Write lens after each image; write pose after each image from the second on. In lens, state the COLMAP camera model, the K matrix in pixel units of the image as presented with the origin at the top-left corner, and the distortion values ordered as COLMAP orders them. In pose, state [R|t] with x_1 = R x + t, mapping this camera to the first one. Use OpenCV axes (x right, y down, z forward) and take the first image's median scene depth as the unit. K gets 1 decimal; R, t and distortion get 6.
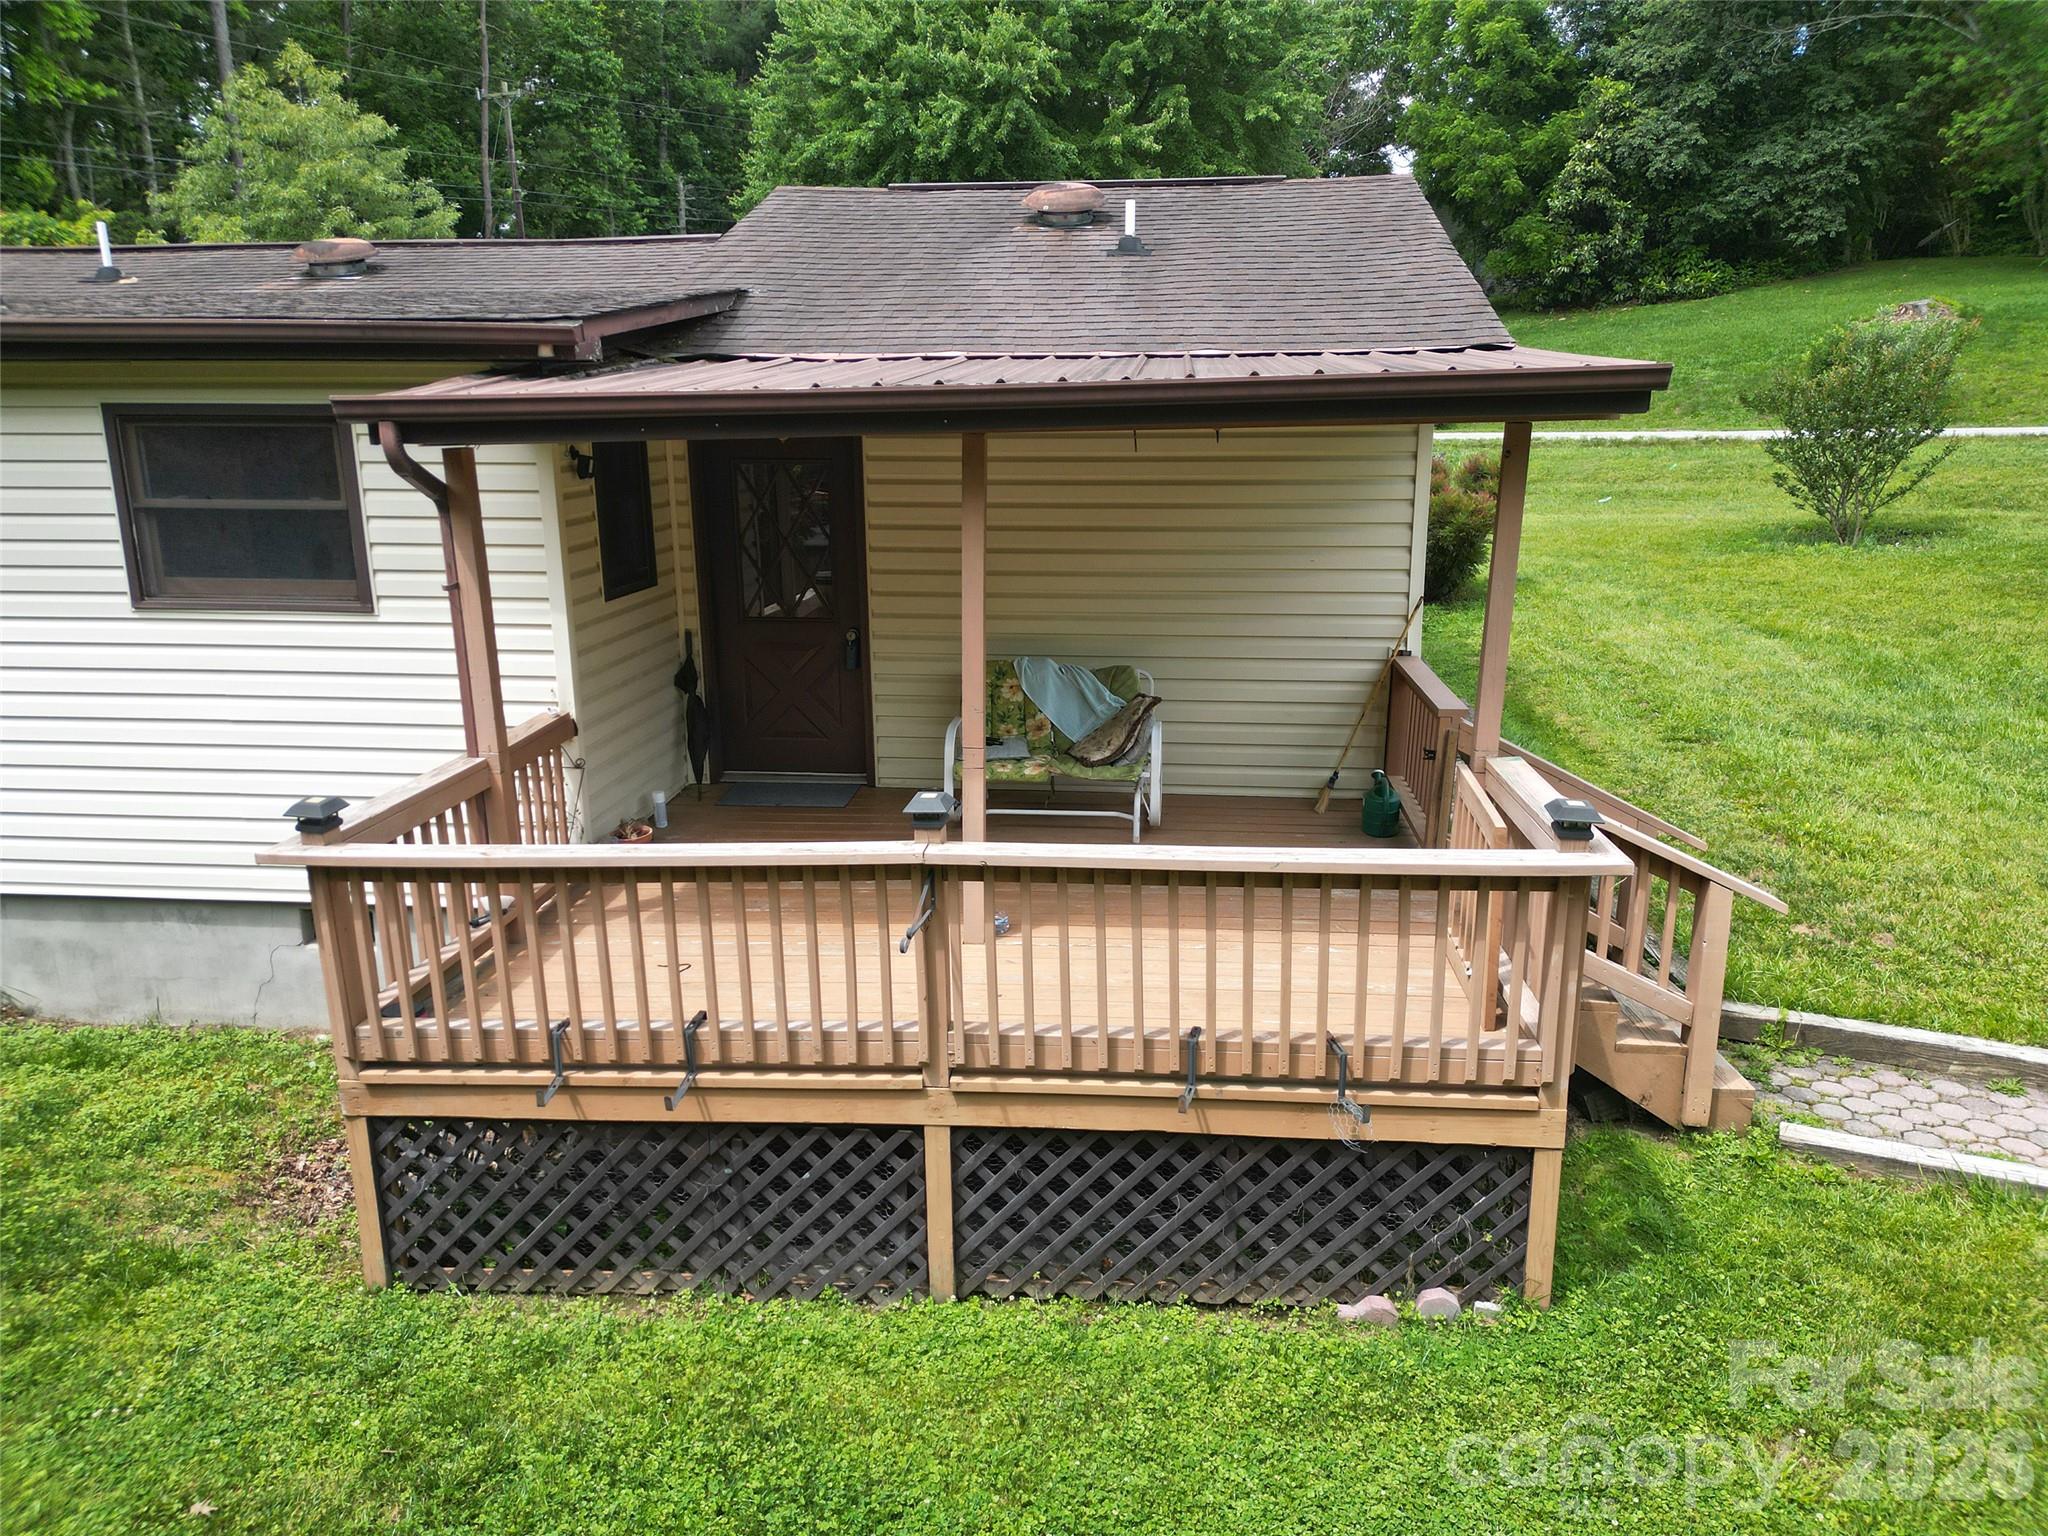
lens RADIAL K [[1427.5, 0, 1024.0], [0, 1427.5, 768.0], [0, 0, 1]] dist [0.025956, -0.002589]
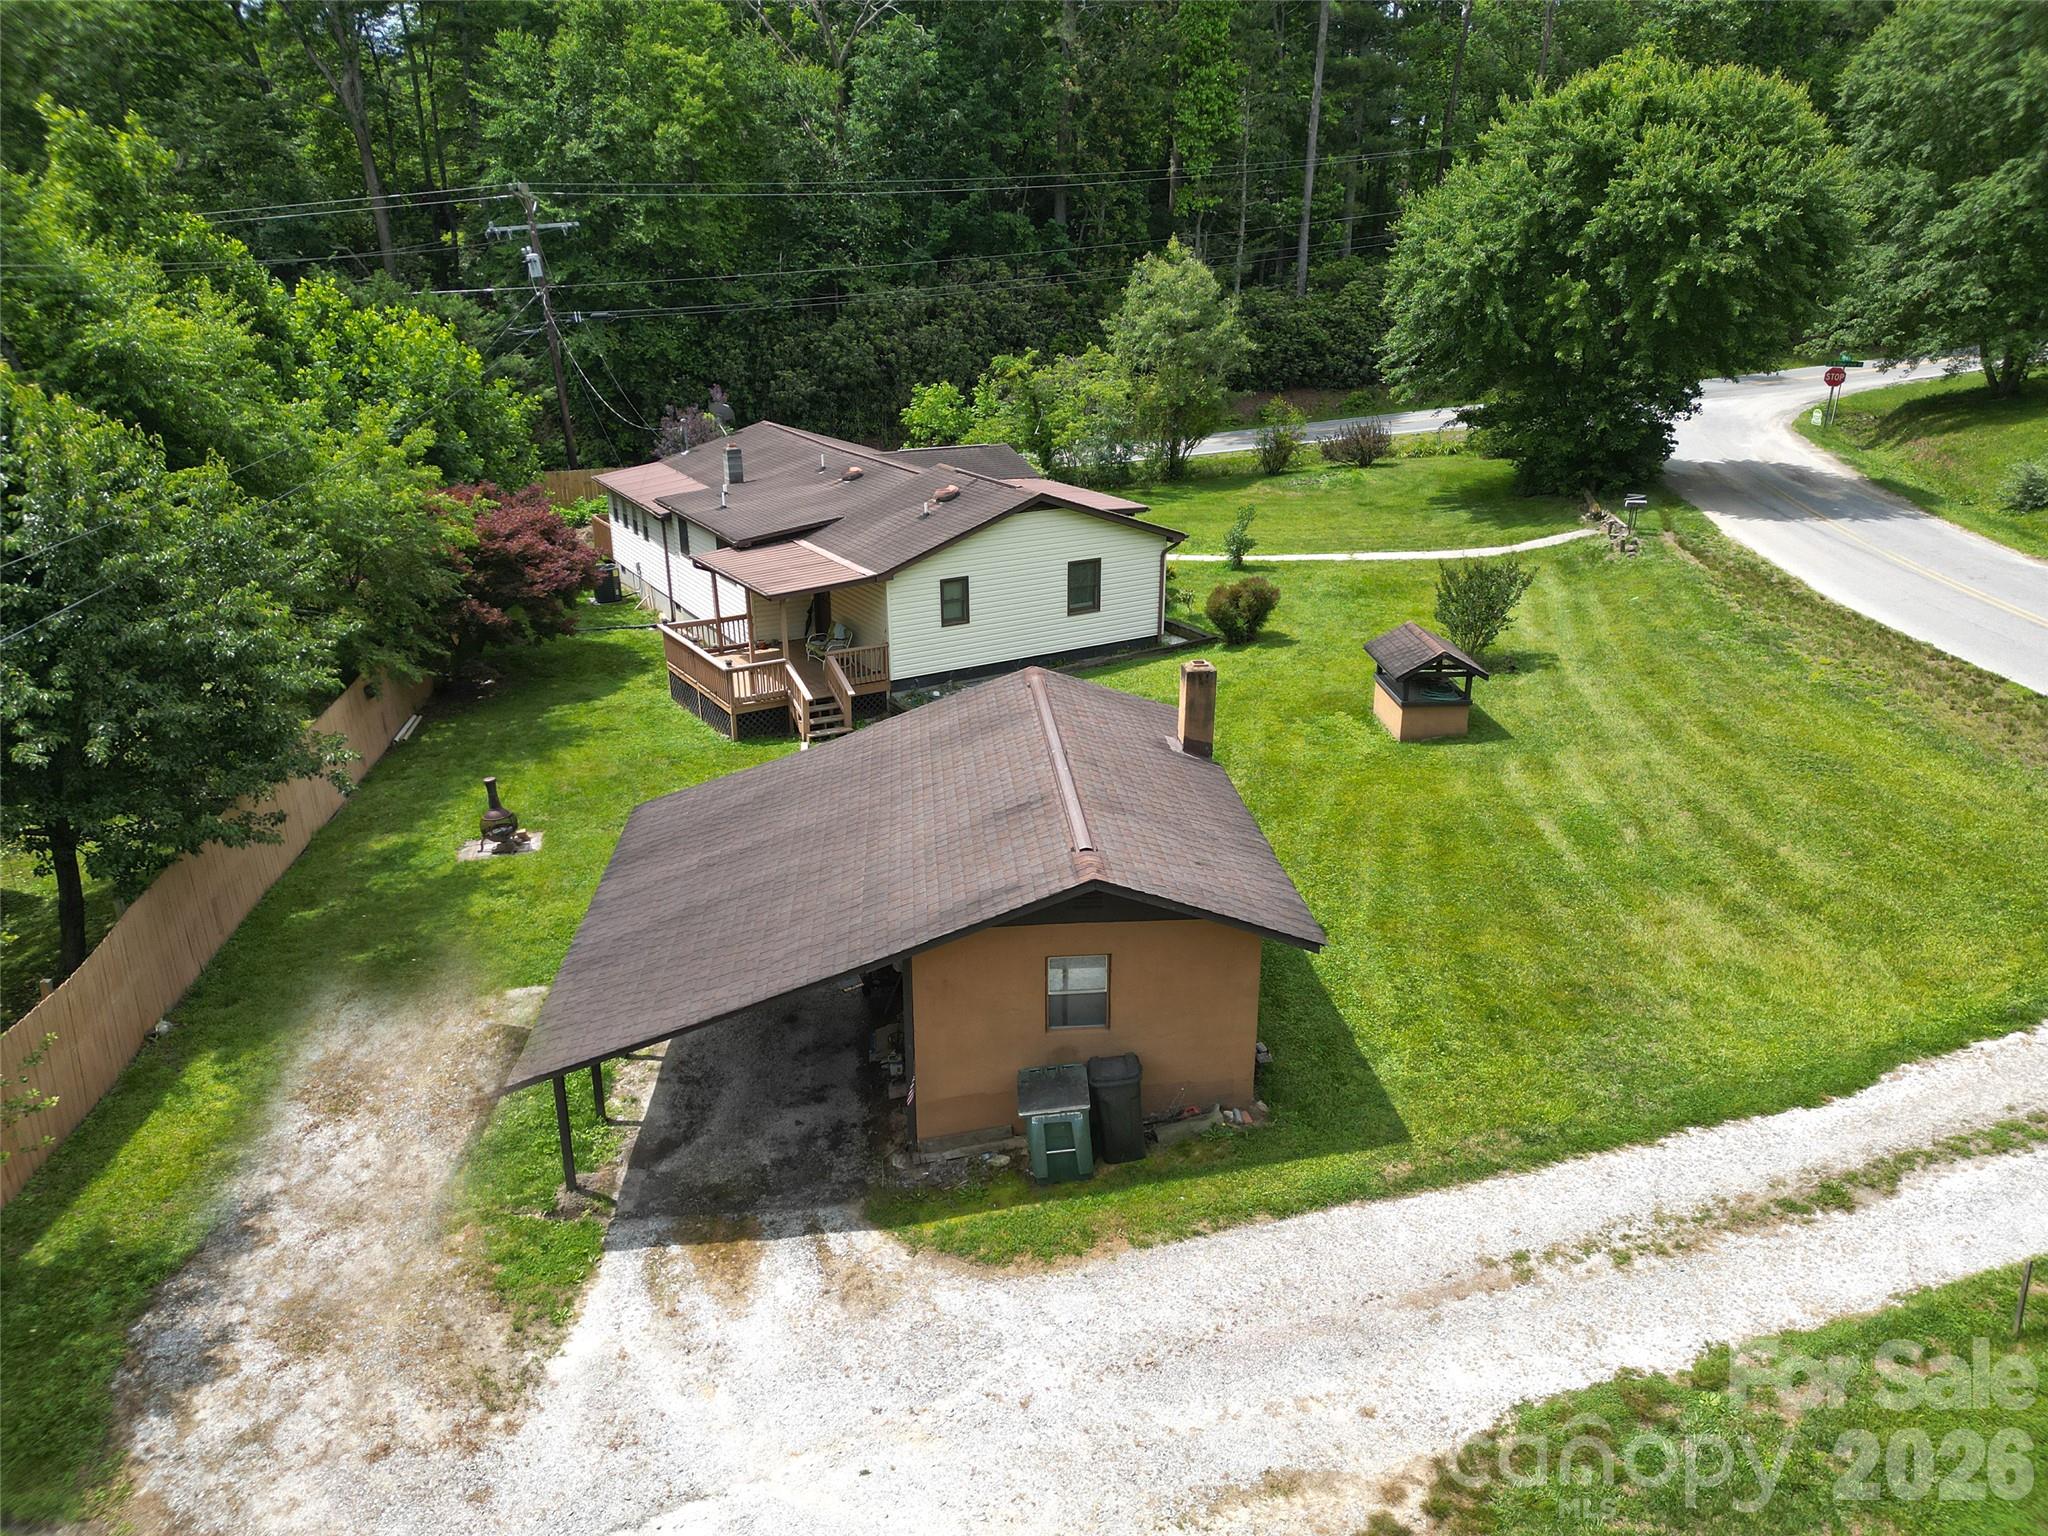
lens RADIAL K [[1345.2, 0, 1024.0], [0, 1345.2, 768.0], [0, 0, 1]] dist [0.028703, -0.000535]
pose [[0.608768, 0.292452, -0.737478, 3.929832], [-0.204669, 0.956004, 0.210161, -0.724445], [0.766494, 0.022999, 0.641840, -1.278623]]
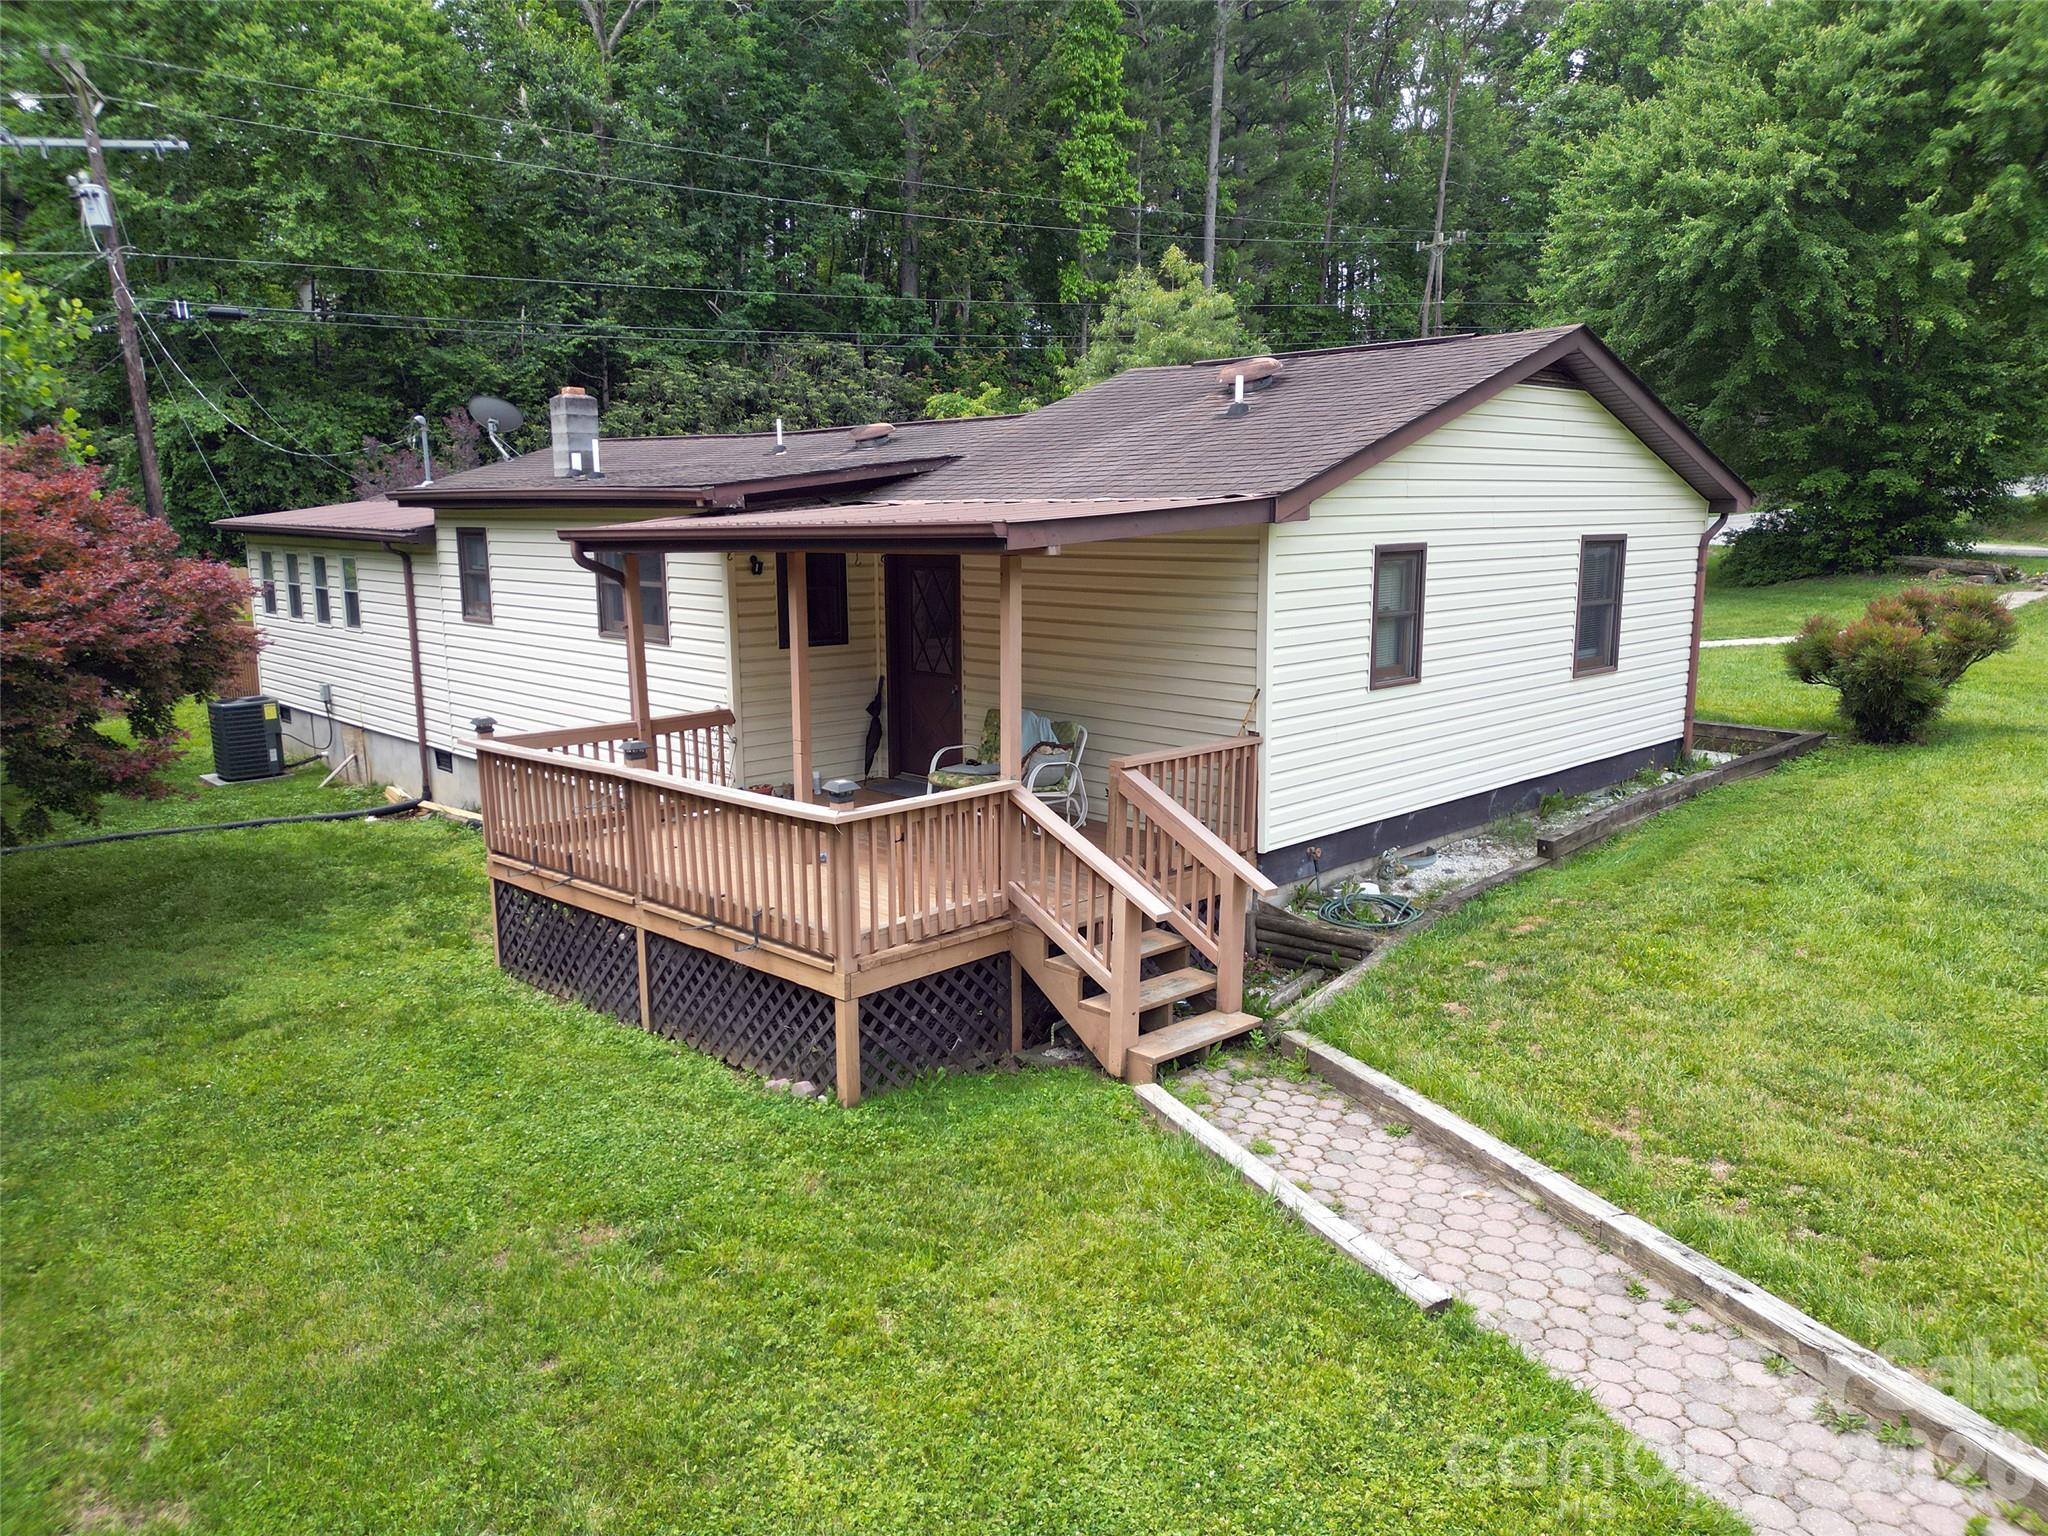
lens RADIAL K [[1427.5, 0, 1024.0], [0, 1427.5, 768.0], [0, 0, 1]] dist [0.025956, -0.002589]
pose [[0.771830, 0.114854, -0.625370, 1.025052], [-0.159926, 0.986998, -0.016110, 0.001139], [0.615388, 0.112447, 0.780162, -0.102065]]
